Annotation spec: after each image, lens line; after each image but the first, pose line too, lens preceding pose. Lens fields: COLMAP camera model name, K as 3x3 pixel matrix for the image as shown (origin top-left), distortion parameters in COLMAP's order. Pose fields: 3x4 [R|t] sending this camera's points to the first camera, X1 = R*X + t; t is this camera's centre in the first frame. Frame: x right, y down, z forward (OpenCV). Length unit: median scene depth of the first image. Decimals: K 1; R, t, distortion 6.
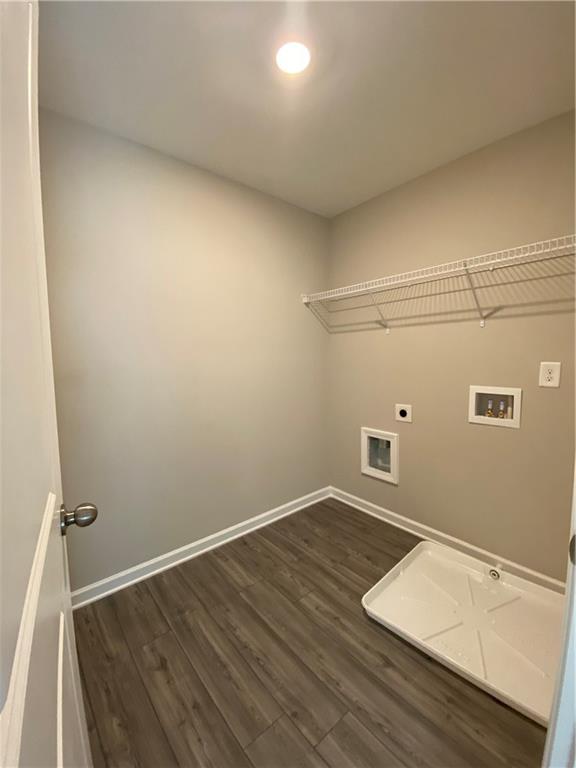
lens RADIAL K [[307.1, 0, 288.5], [0, 307.1, 382.0], [0, 0, 1]] dist [0.002101, -0.011875]
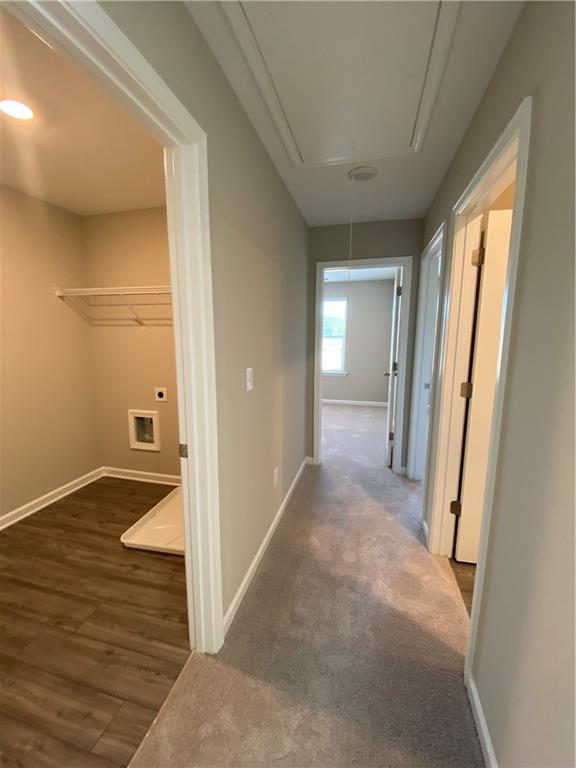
lens RADIAL K [[307.1, 0, 288.5], [0, 307.1, 382.0], [0, 0, 1]] dist [0.002101, -0.011875]
pose [[0.811011, -0.069642, 0.580871, 0.071510], [0.031253, 0.996629, 0.075853, -0.029883], [-0.584195, -0.043364, 0.810454, -0.326066]]
